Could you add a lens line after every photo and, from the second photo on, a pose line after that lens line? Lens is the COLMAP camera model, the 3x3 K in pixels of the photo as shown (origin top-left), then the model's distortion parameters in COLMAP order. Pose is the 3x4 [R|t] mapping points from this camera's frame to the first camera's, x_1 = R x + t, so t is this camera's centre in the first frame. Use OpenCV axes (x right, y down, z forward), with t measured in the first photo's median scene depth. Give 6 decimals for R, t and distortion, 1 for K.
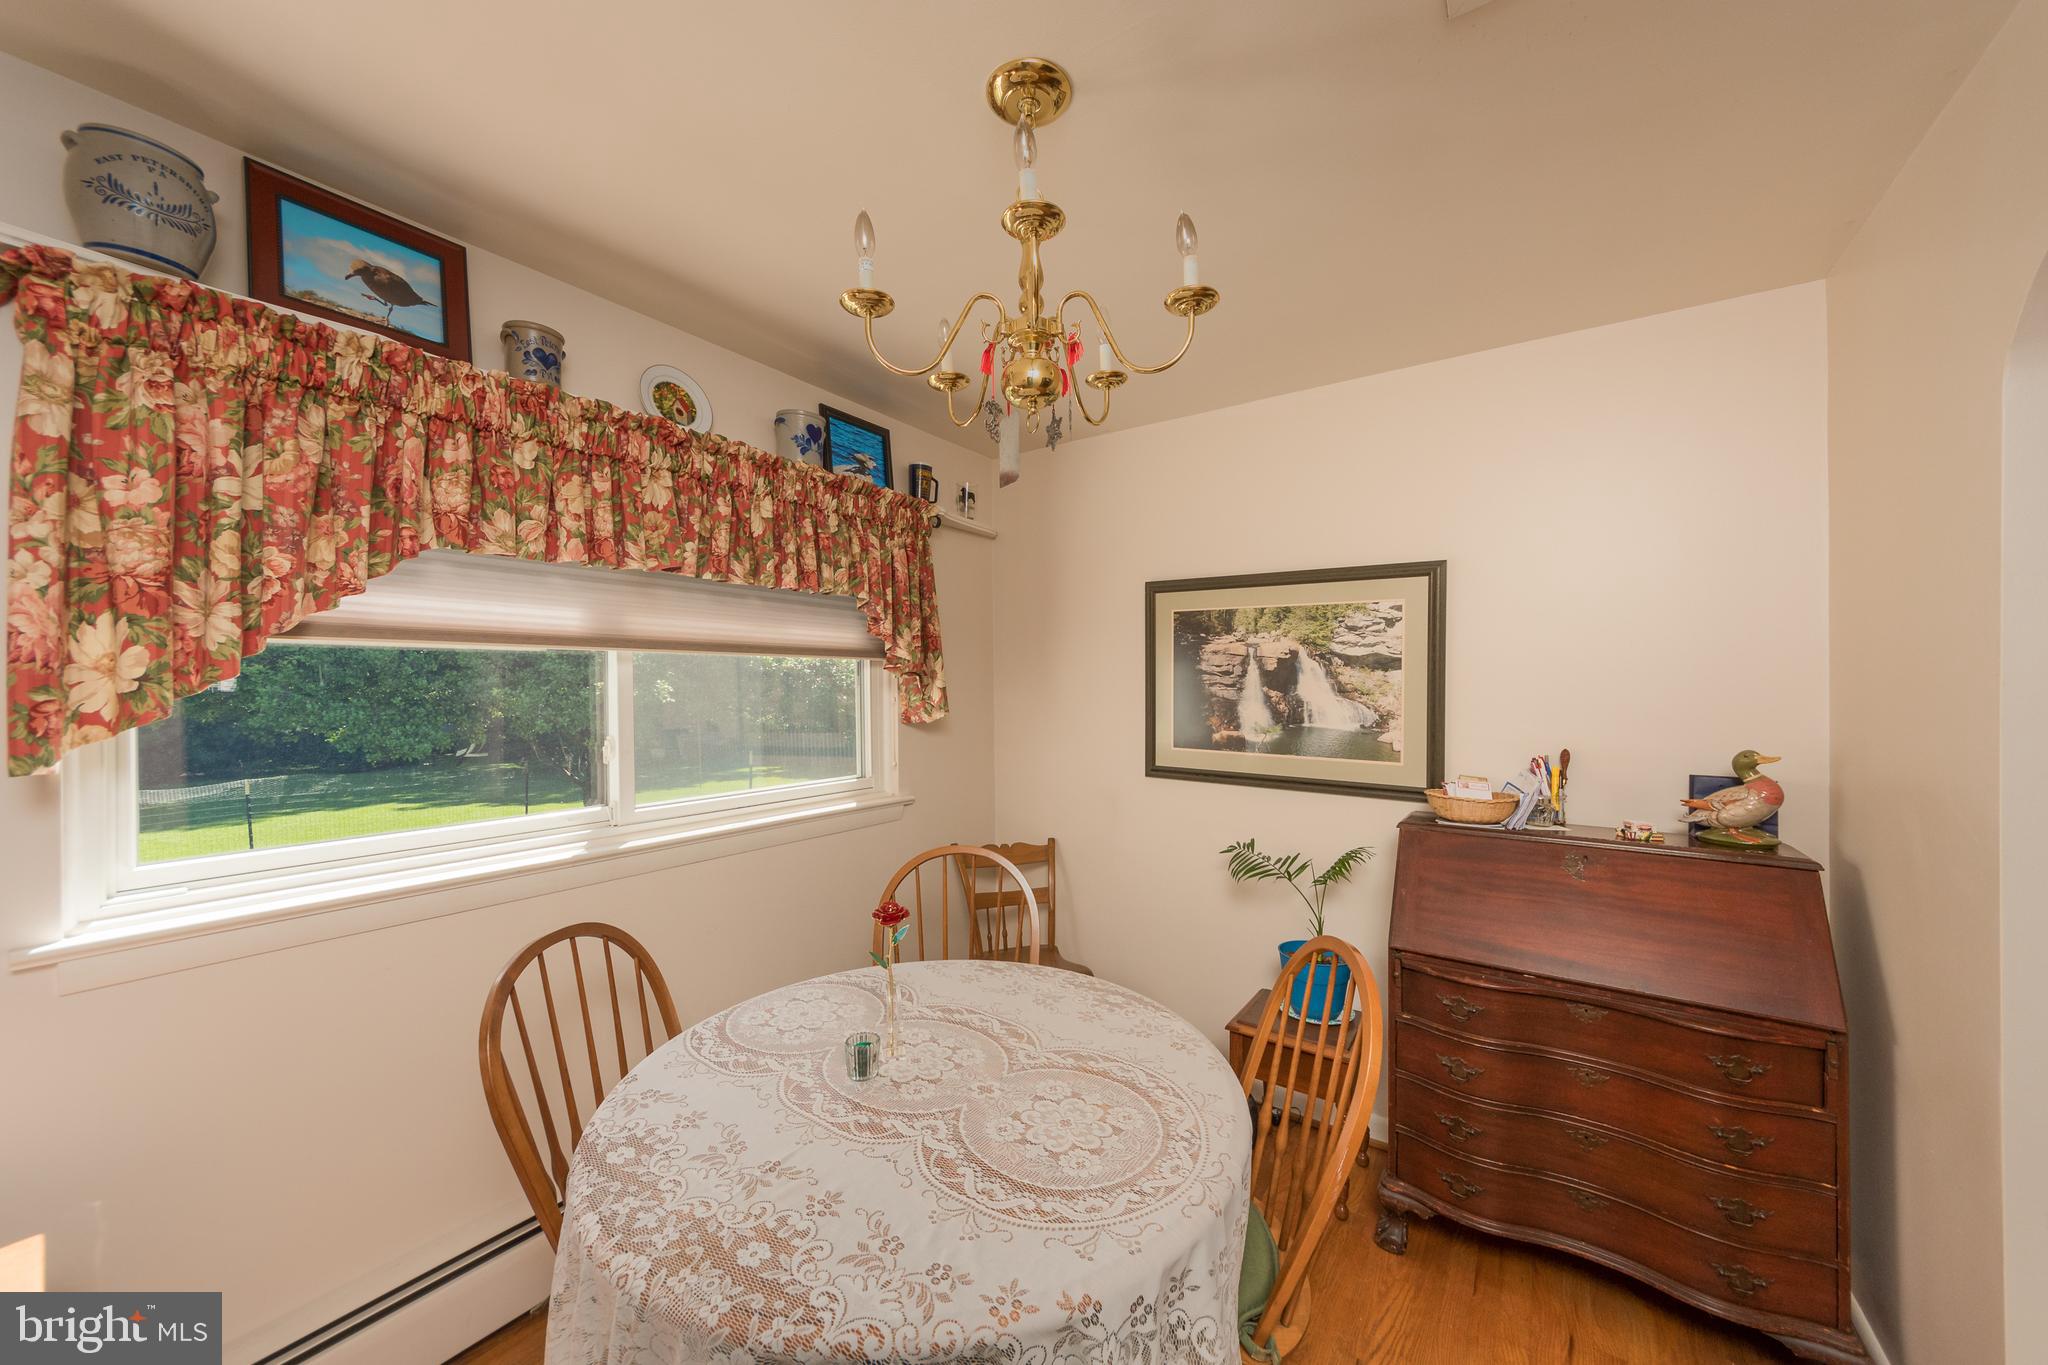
lens RADIAL K [[733.4, 0, 1028.5], [0, 733.4, 678.4], [0, 0, 1]] dist [-0.011898, -0.000231]
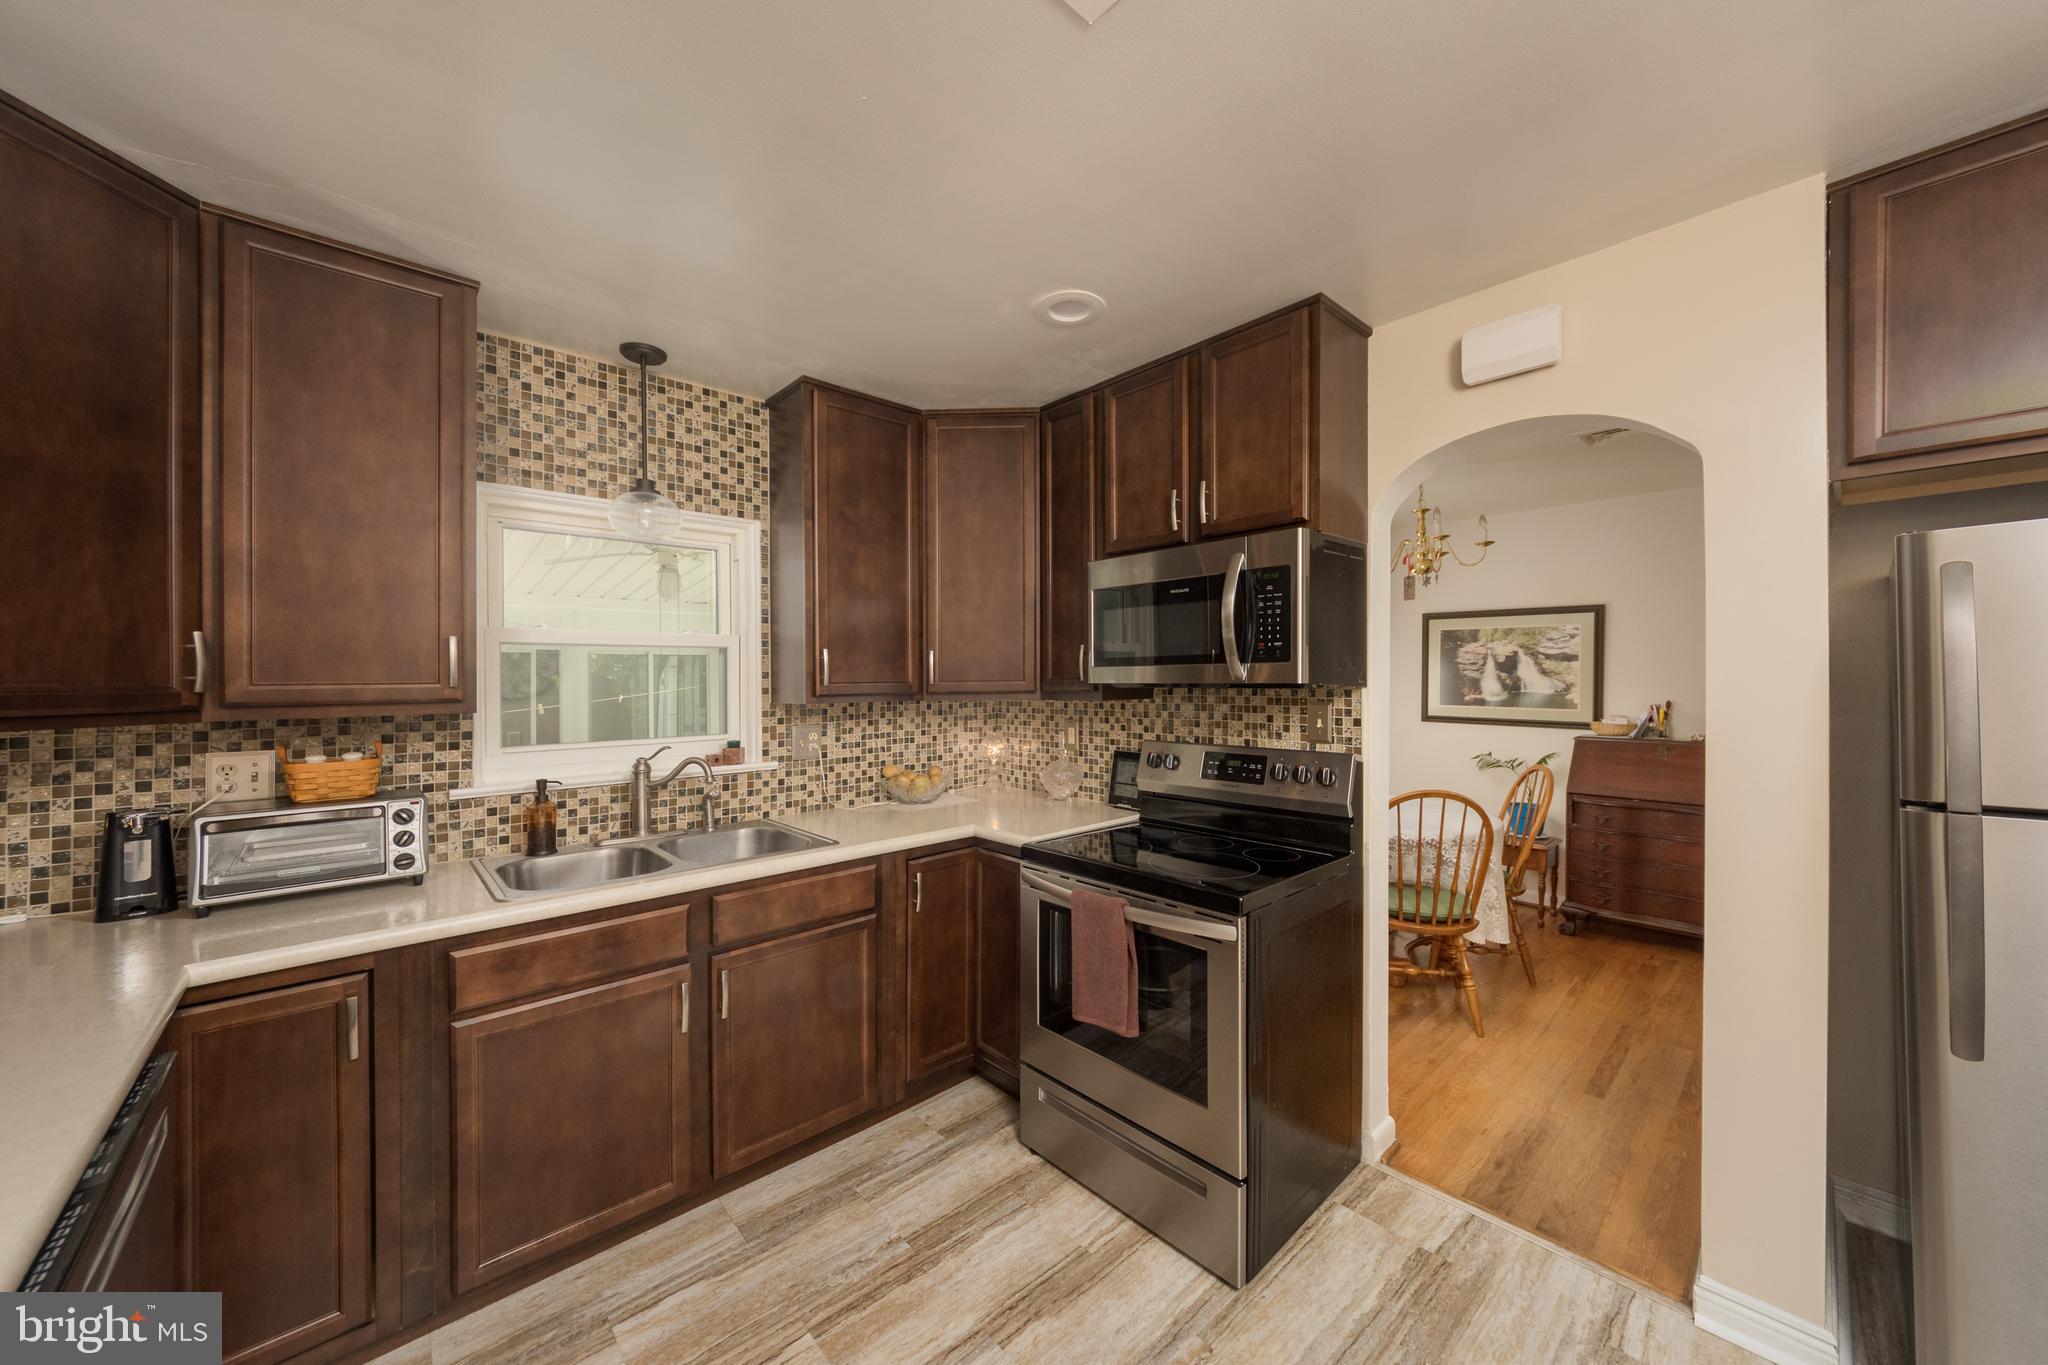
lens RADIAL K [[733.4, 0, 1023.2], [0, 733.4, 682.3], [0, 0, 1]] dist [-0.011898, -0.000231]
pose [[0.972214, 0.000968, -0.234091, -0.432573], [0.001936, 0.999924, 0.012178, 0.016387], [0.234085, -0.012293, 0.972138, -1.130708]]
